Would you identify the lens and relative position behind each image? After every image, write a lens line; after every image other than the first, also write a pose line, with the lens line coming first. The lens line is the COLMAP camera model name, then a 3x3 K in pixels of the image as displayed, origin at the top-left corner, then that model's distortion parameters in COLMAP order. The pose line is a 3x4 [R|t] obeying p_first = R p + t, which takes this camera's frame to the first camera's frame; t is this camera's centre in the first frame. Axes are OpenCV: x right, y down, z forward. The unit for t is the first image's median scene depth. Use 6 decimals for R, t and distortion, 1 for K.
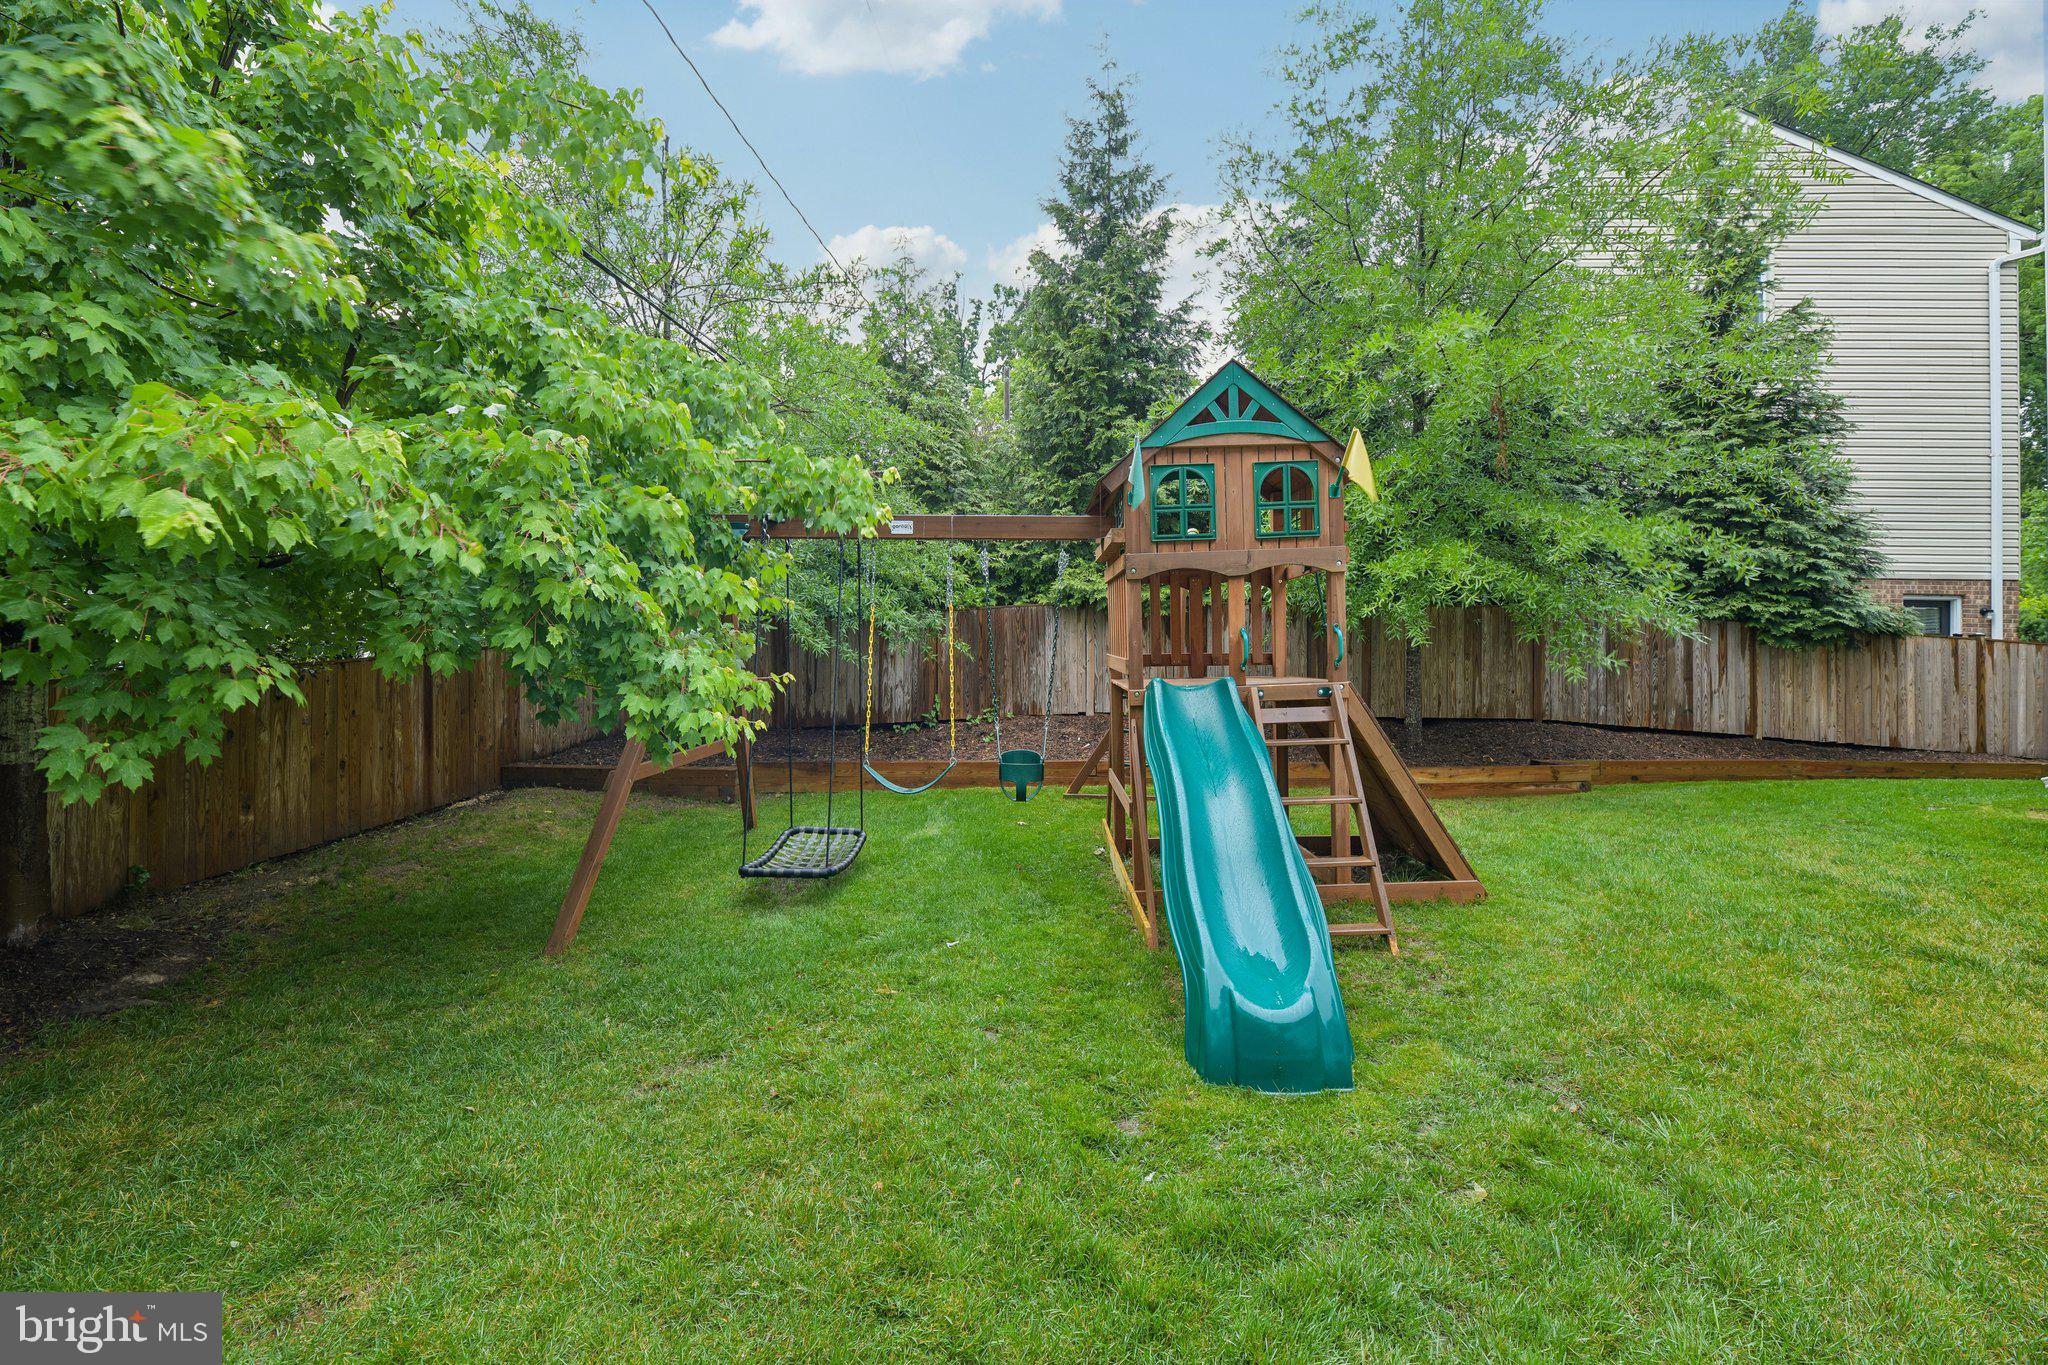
lens RADIAL K [[816.4, 0, 1037.4], [0, 816.4, 680.6], [0, 0, 1]] dist [-0.003184, -0.001884]
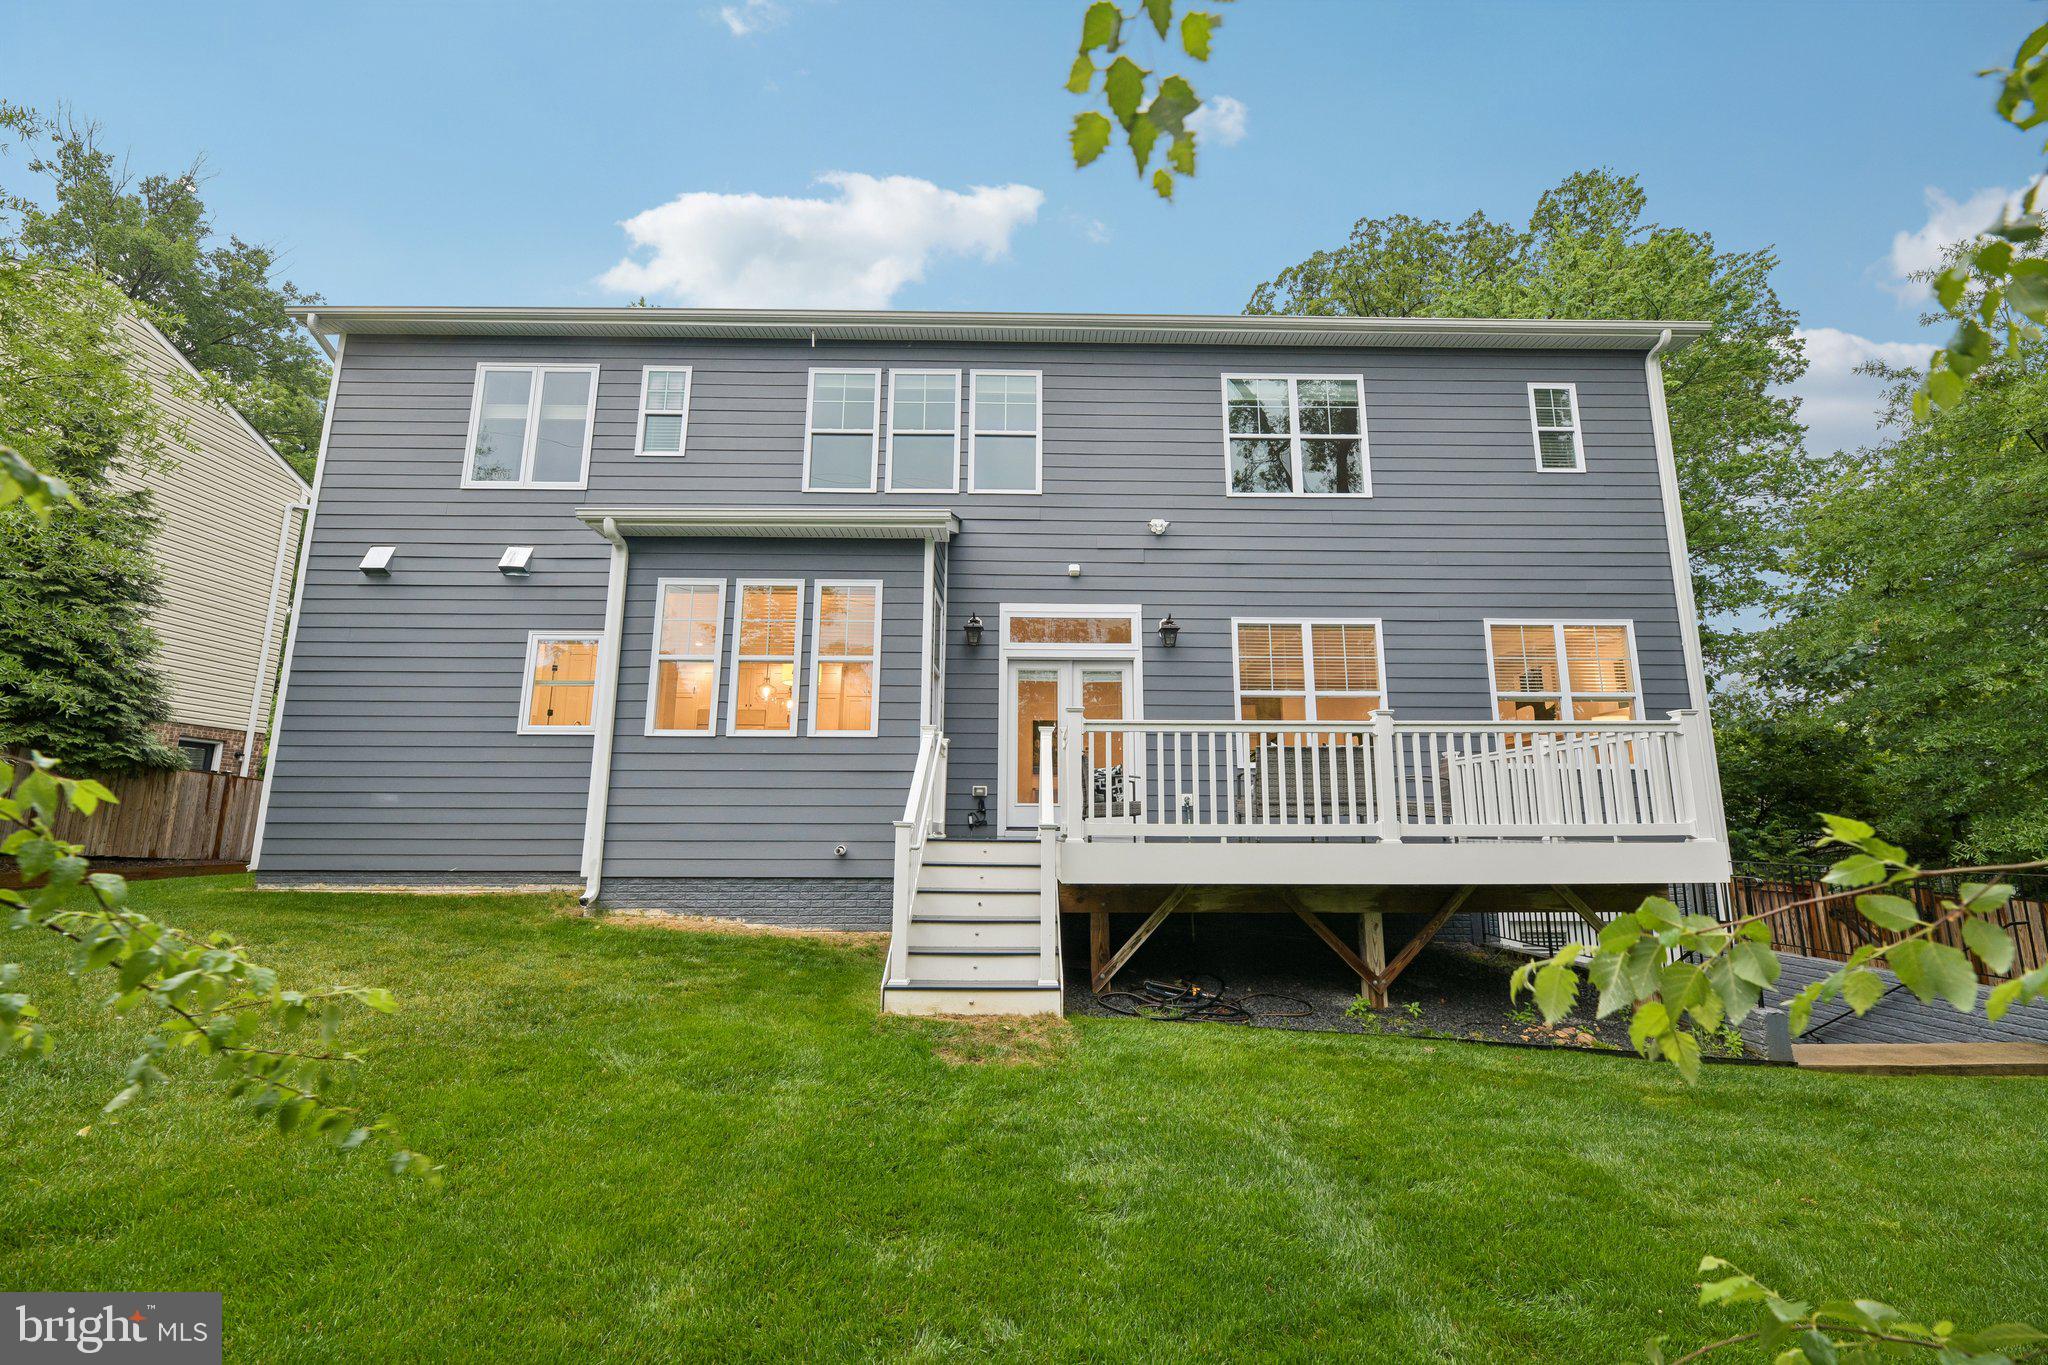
lens RADIAL K [[816.4, 0, 1038.4], [0, 816.4, 678.0], [0, 0, 1]] dist [-0.003184, -0.001884]
pose [[-0.064800, 0.170517, 0.983222, -0.326333], [-0.005120, 0.985223, -0.171201, 0.015269], [-0.997885, -0.016128, -0.062970, -0.297368]]
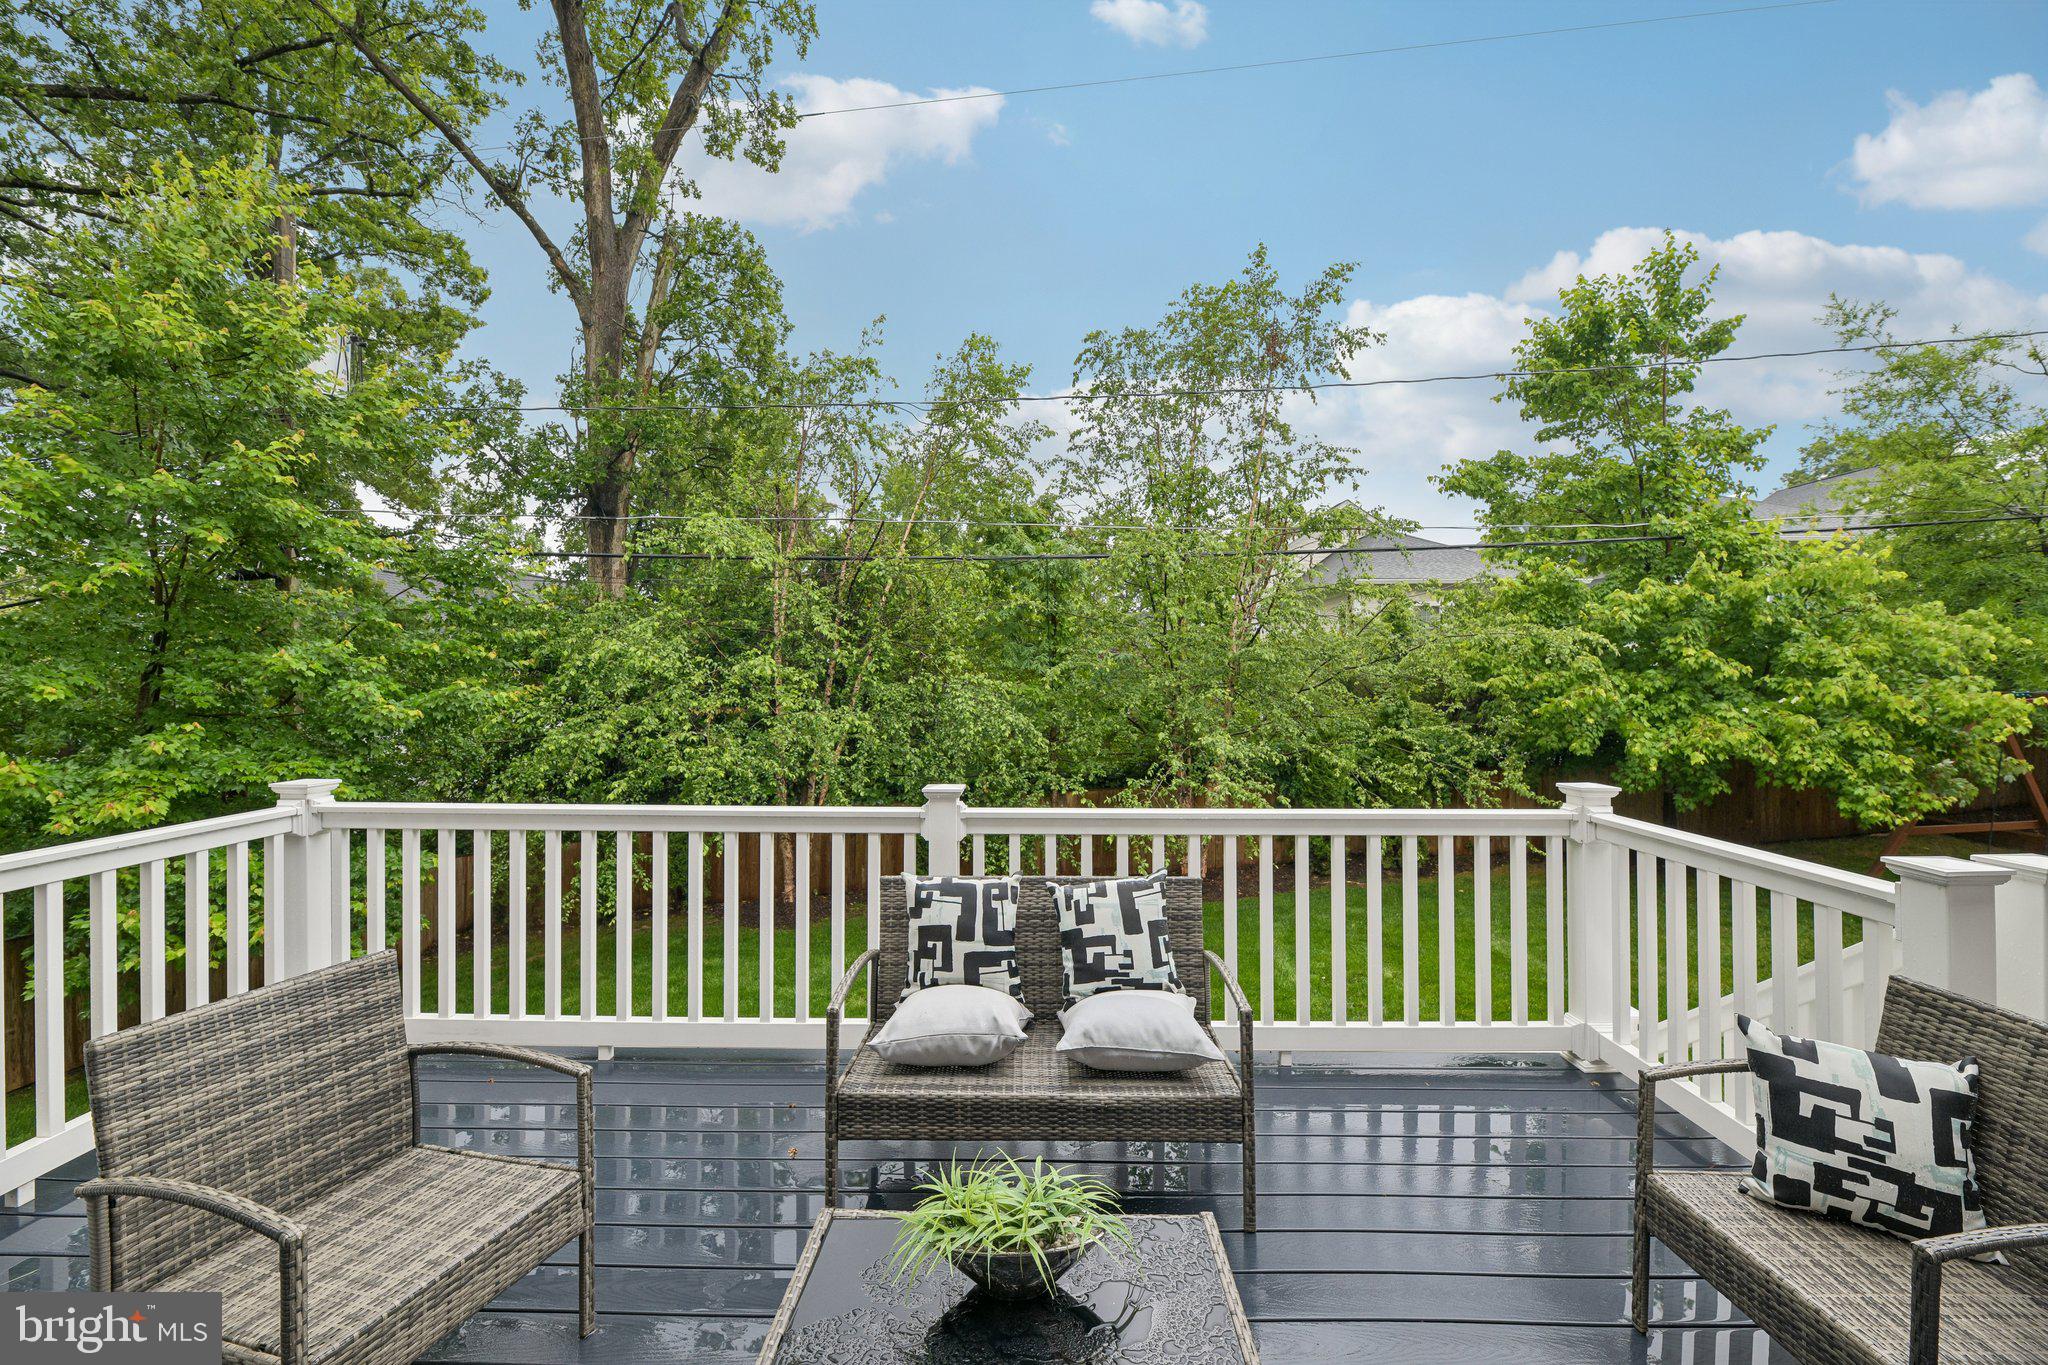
lens RADIAL K [[816.4, 0, 1032.0], [0, 816.4, 676.9], [0, 0, 1]] dist [-0.003184, -0.001884]
pose [[0.030917, -0.006360, -0.999502, 2.420708], [-0.000012, 0.999980, -0.006363, -0.429609], [0.999522, 0.000208, 0.030917, -2.056959]]
